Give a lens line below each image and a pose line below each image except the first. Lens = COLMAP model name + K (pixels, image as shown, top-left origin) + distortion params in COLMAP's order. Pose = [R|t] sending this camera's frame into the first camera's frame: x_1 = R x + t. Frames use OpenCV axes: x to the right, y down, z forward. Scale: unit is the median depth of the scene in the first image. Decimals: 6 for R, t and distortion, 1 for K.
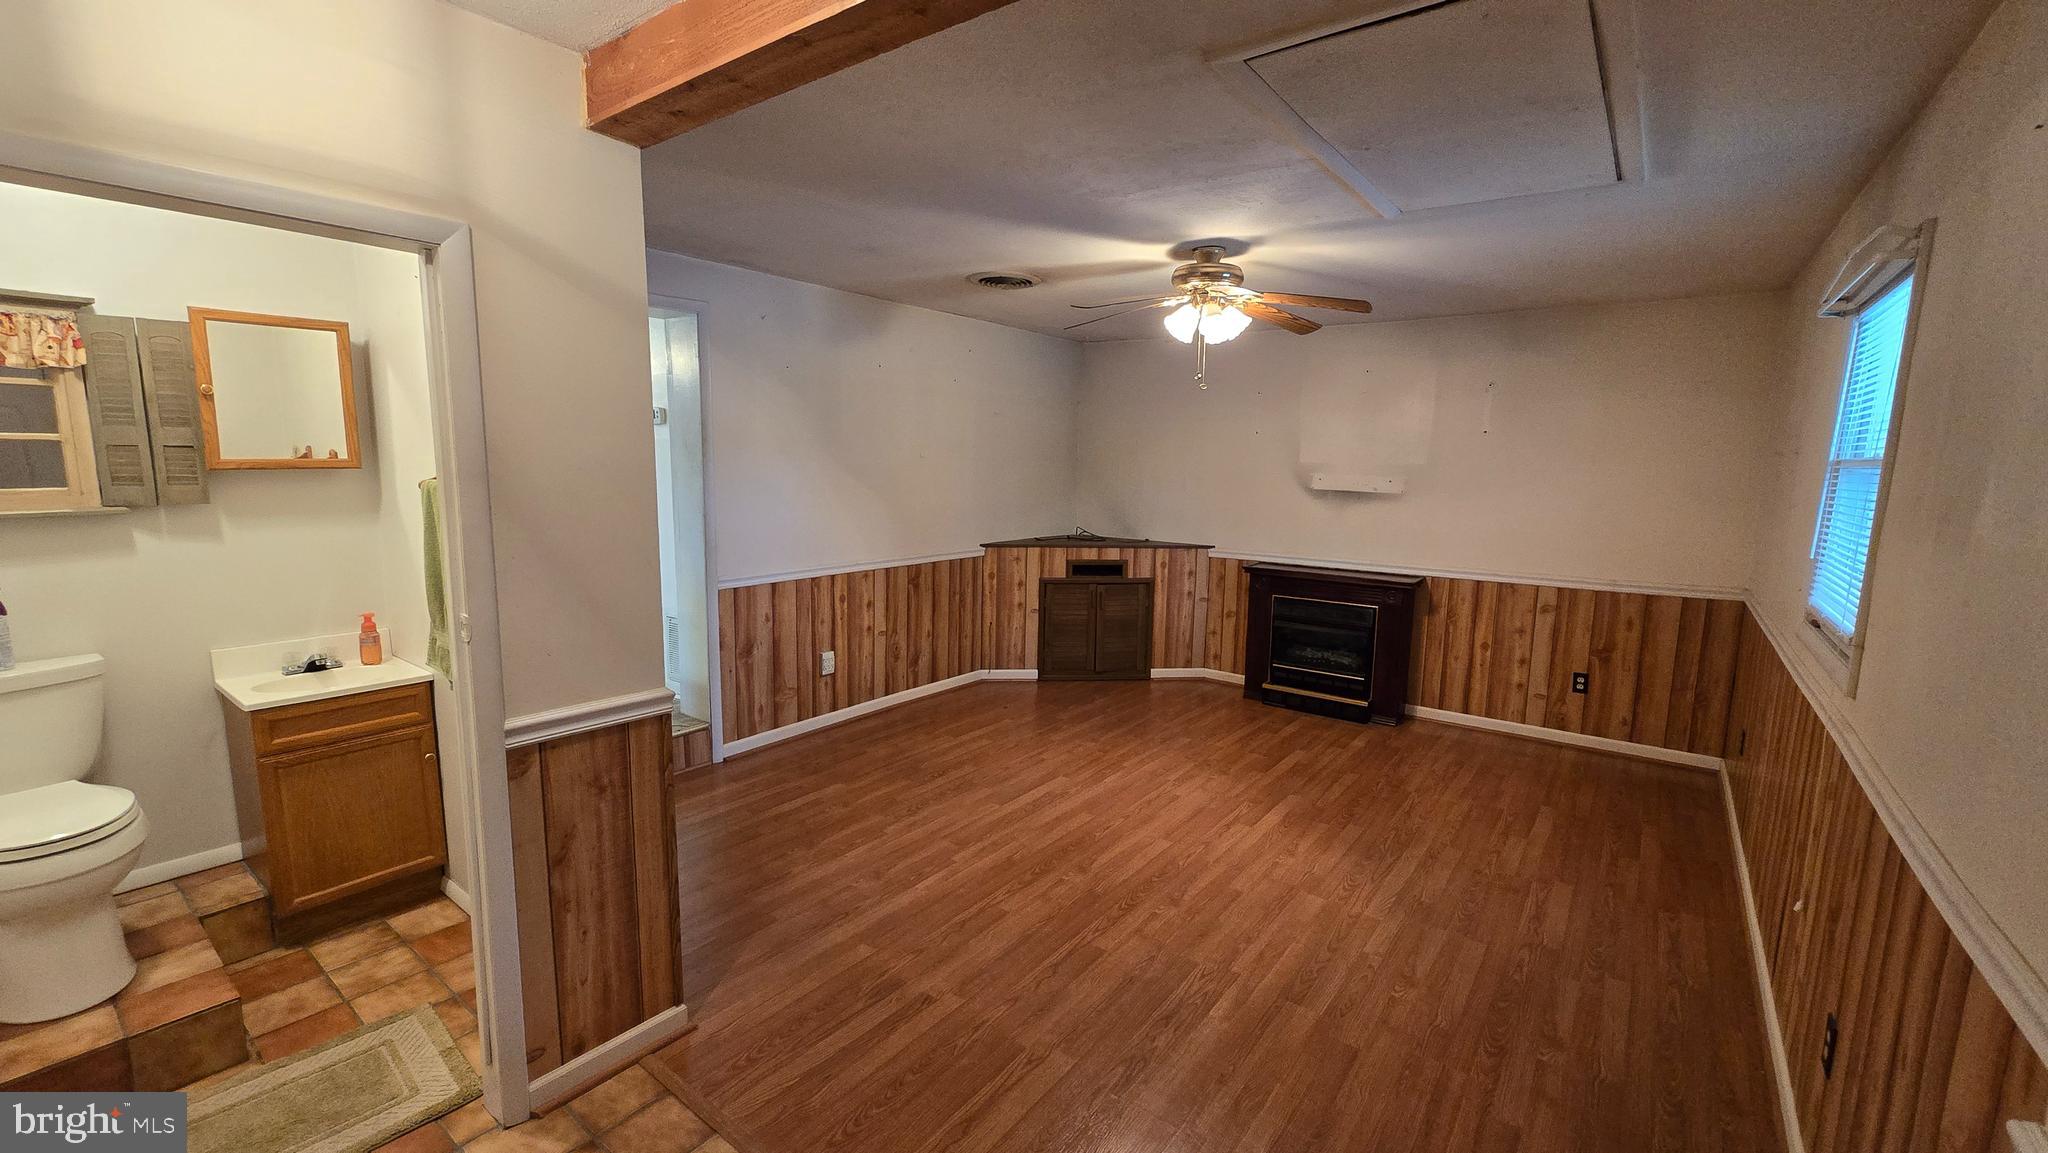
lens RADIAL K [[839.6, 0, 1030.8], [0, 839.6, 572.6], [0, 0, 1]] dist [-0.002566, -0.000302]
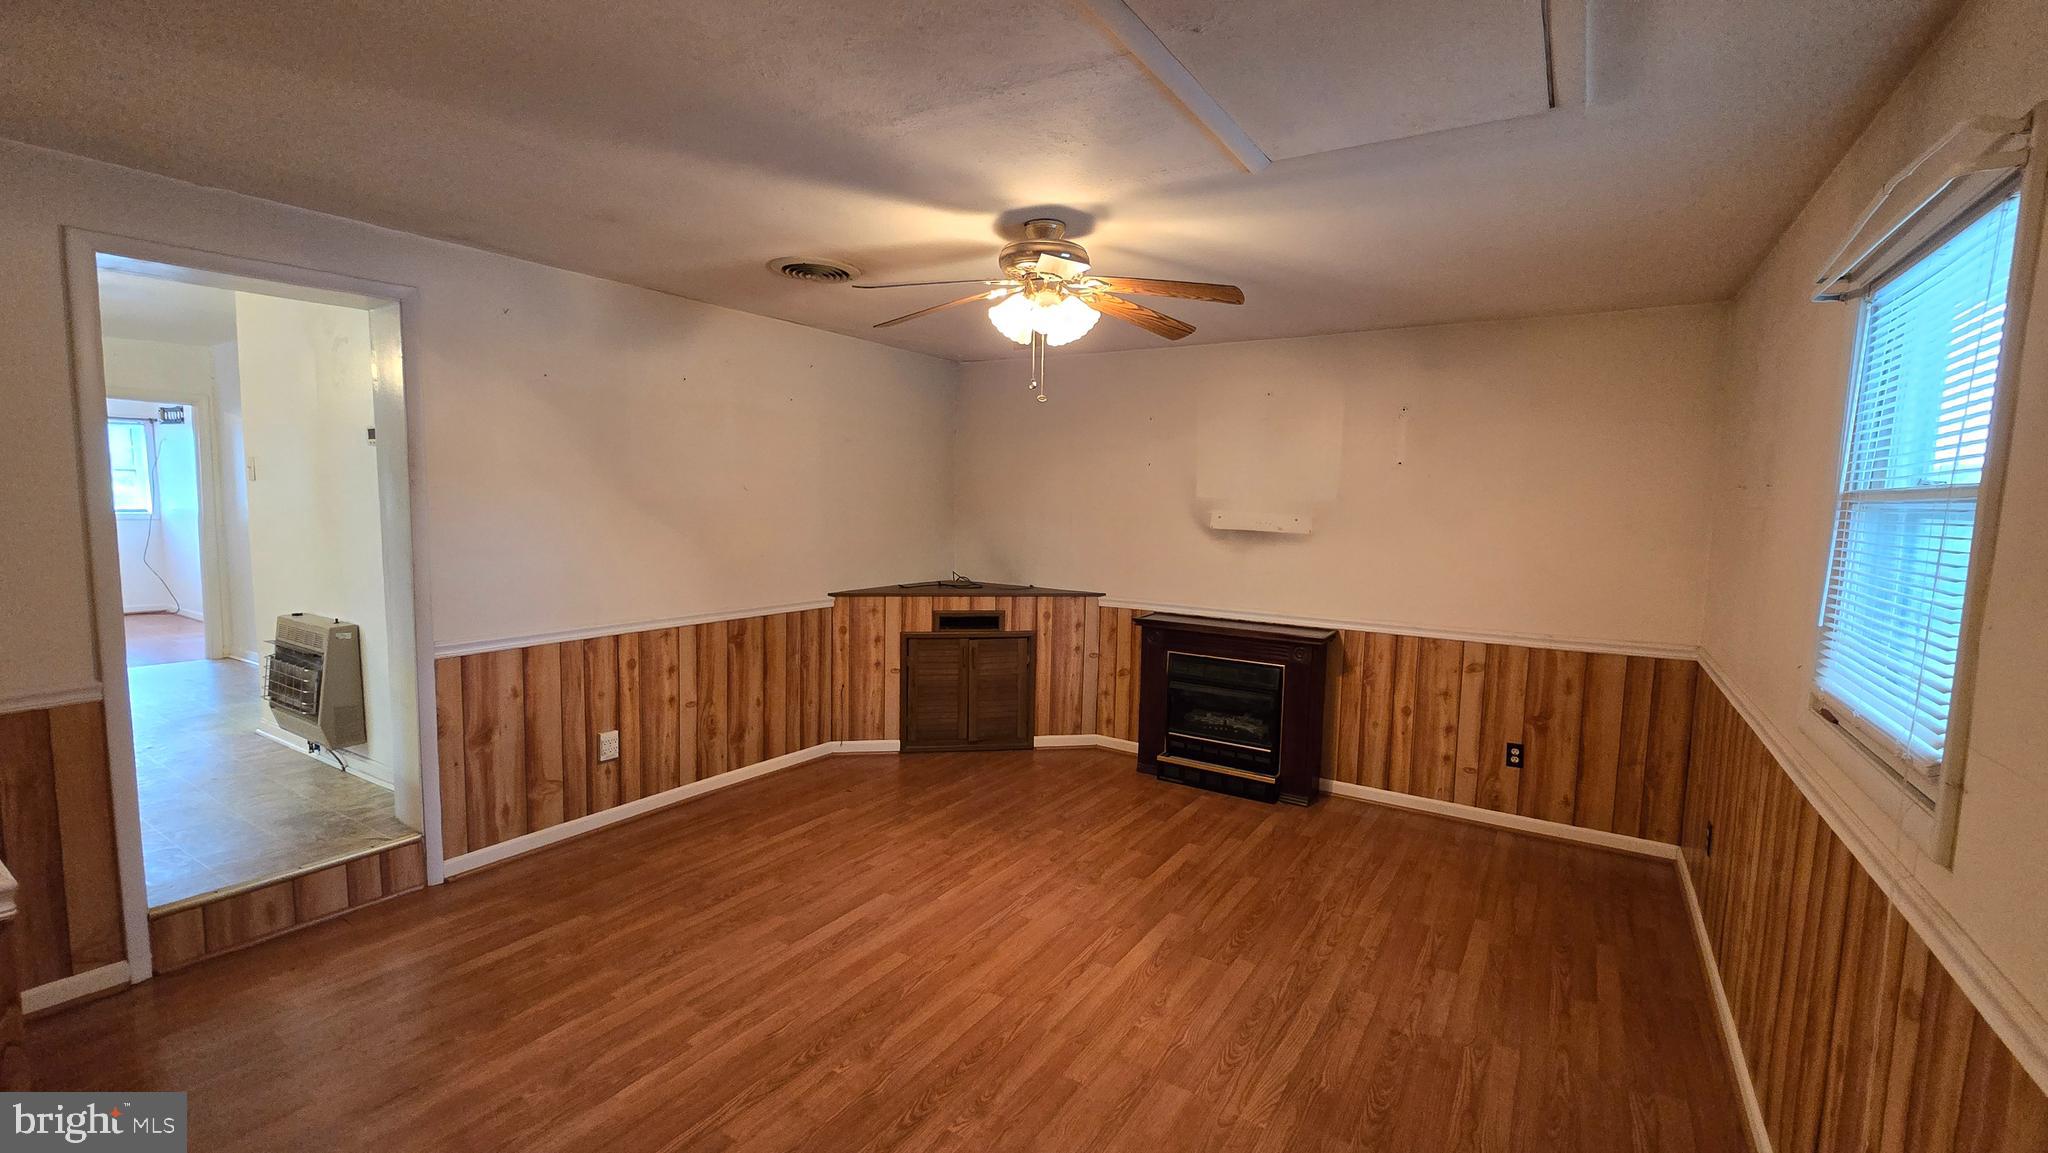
lens RADIAL K [[839.6, 0, 1030.8], [0, 839.6, 572.6], [0, 0, 1]] dist [-0.002566, -0.000302]
pose [[0.997861, -0.002558, 0.065323, 0.243611], [0.005491, 0.998982, -0.044770, -0.042730], [-0.065142, 0.045033, 0.996859, 0.388259]]
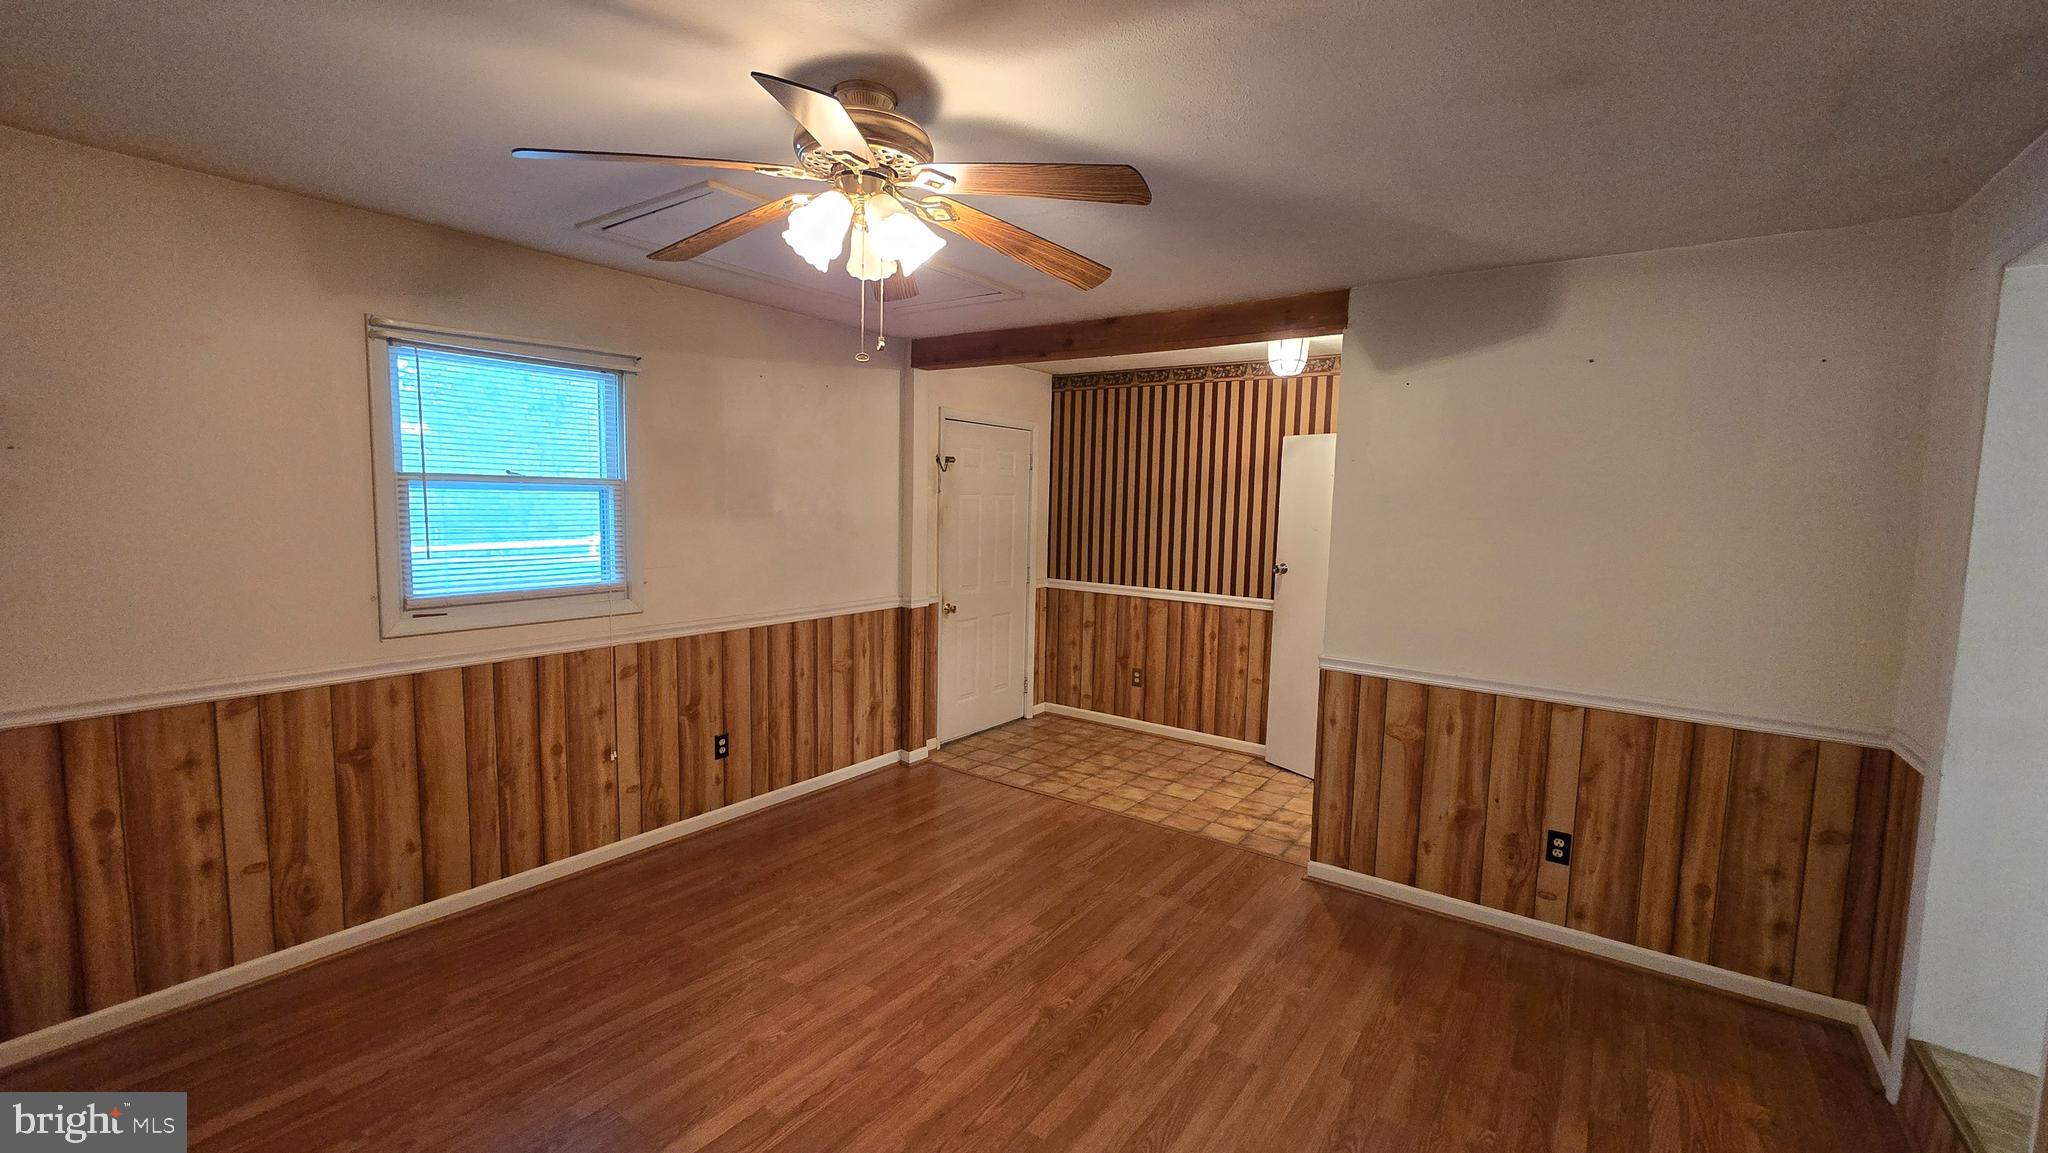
lens RADIAL K [[839.6, 0, 1030.8], [0, 839.6, 572.6], [0, 0, 1]] dist [-0.002566, -0.000302]
pose [[-0.998724, -0.039272, -0.031763, 0.188390], [-0.045484, 0.972718, 0.227490, -0.364531], [0.021963, 0.228644, -0.973262, 2.617340]]
